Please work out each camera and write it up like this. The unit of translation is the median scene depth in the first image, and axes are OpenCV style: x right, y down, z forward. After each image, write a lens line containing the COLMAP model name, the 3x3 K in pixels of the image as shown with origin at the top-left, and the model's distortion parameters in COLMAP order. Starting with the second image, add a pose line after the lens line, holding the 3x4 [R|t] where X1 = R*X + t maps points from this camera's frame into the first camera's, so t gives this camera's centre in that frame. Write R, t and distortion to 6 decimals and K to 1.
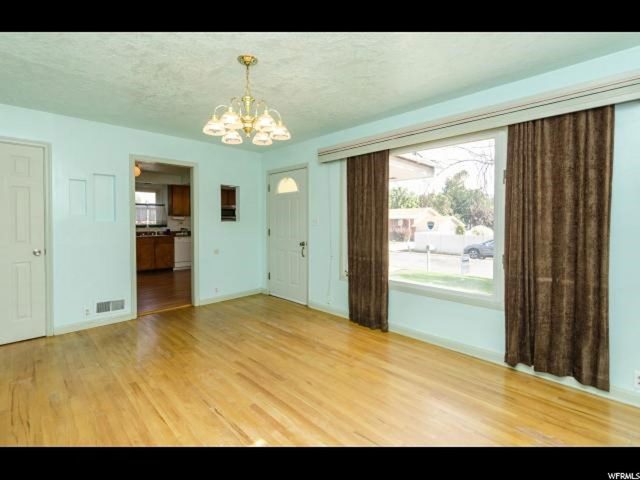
lens RADIAL K [[300.9, 0, 337.9], [0, 300.9, 224.2], [0, 0, 1]] dist [0.001155, 0.000120]
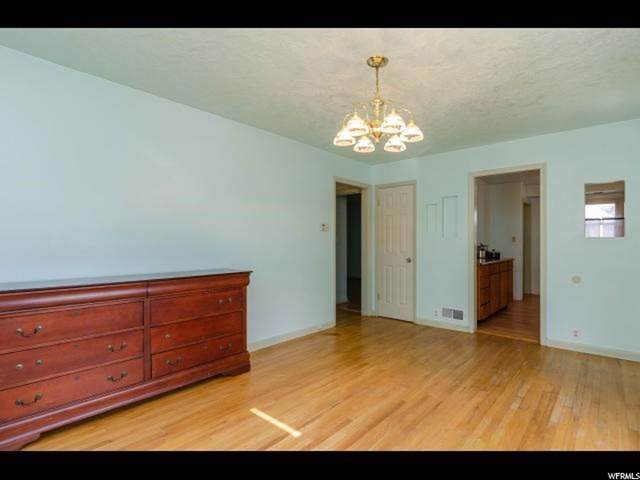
lens RADIAL K [[325.5, 0, 330.2], [0, 325.5, 240.0], [0, 0, 1]] dist [0.000030, 0.000132]
pose [[0.048626, -0.005996, -0.998799, 0.579029], [-0.015420, 0.999858, -0.006753, 0.020801], [0.998698, 0.015730, 0.048526, 0.662813]]
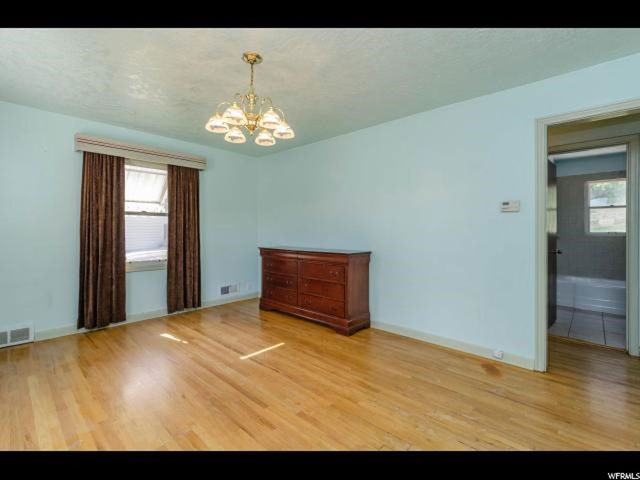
lens RADIAL K [[300.1, 0, 351.8], [0, 300.1, 228.9], [0, 0, 1]] dist [-0.000044, 0.000011]
pose [[-0.998715, -0.001063, -0.050660, -0.476969], [-0.001450, 0.999970, 0.007593, 0.013733], [0.050650, 0.007657, -0.998687, 1.654598]]
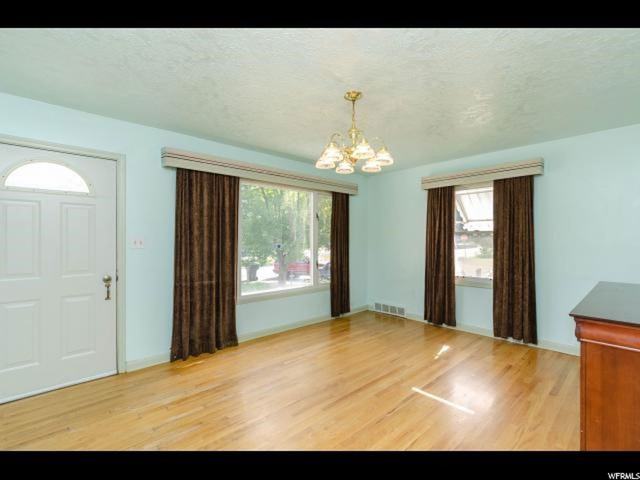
lens RADIAL K [[283.4, 0, 294.3], [0, 283.4, 241.0], [0, 0, 1]] dist [-0.000813, -0.000107]
pose [[0.123138, -0.003713, 0.992383, -1.097338], [0.012650, 0.999918, 0.002172, -0.020316], [-0.992309, 0.012286, 0.123175, 0.892164]]
